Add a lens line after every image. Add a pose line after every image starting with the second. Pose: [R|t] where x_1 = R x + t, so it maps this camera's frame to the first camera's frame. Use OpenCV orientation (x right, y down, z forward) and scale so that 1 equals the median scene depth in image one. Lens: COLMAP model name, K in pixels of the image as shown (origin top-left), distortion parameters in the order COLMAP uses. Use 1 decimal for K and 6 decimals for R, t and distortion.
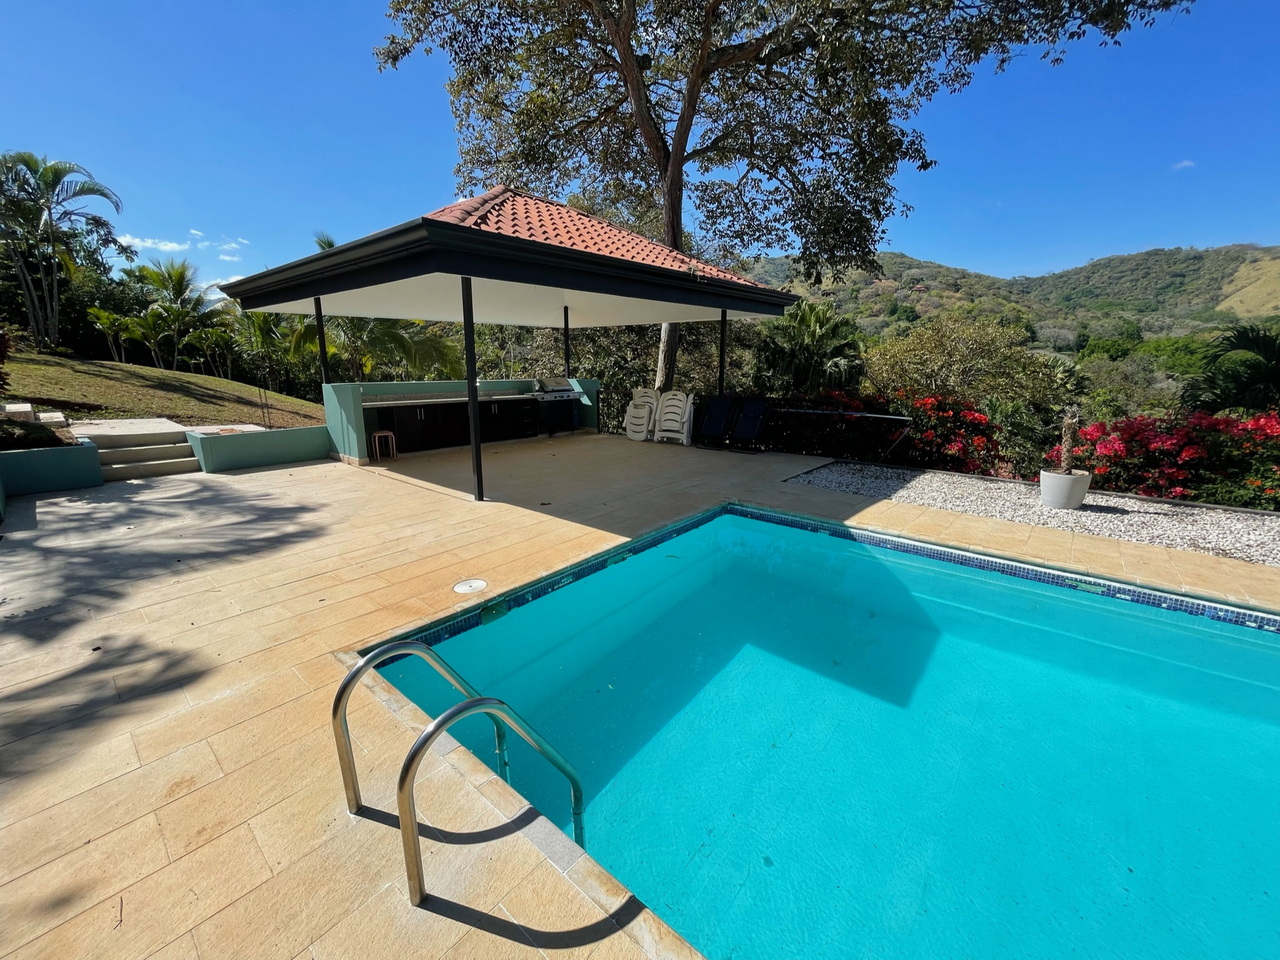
lens RADIAL K [[527.7, 0, 634.9], [0, 527.7, 478.1], [0, 0, 1]] dist [-0.010949, 0.000873]
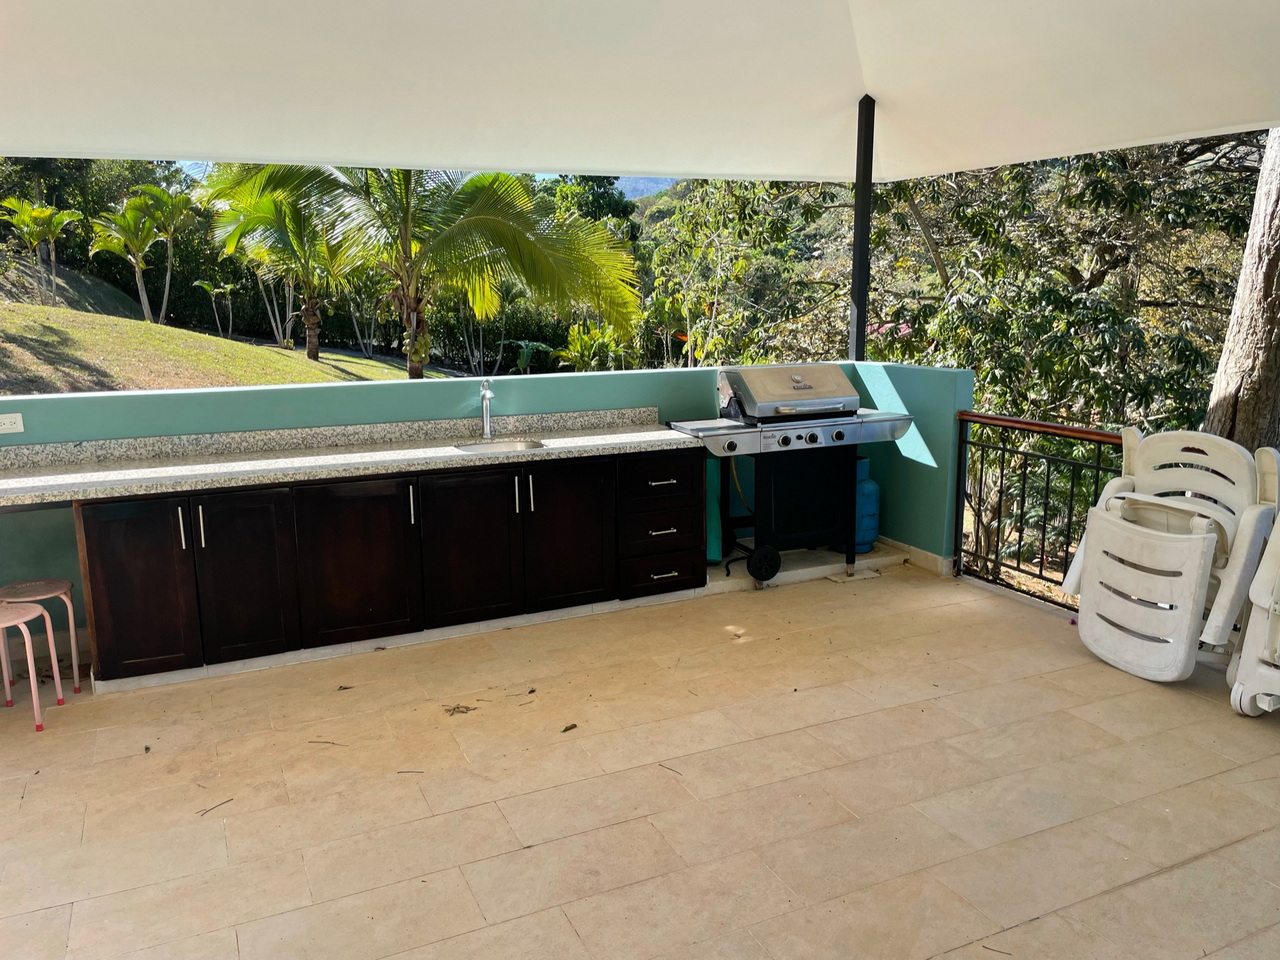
lens RADIAL K [[951.2, 0, 638.7], [0, 951.2, 476.9], [0, 0, 1]] dist [0.050947, -0.062329]
pose [[0.908381, 0.067315, -0.412690, -0.019273], [-0.072947, 0.997334, 0.002111, -0.121075], [0.411732, 0.028187, 0.910869, 0.498958]]
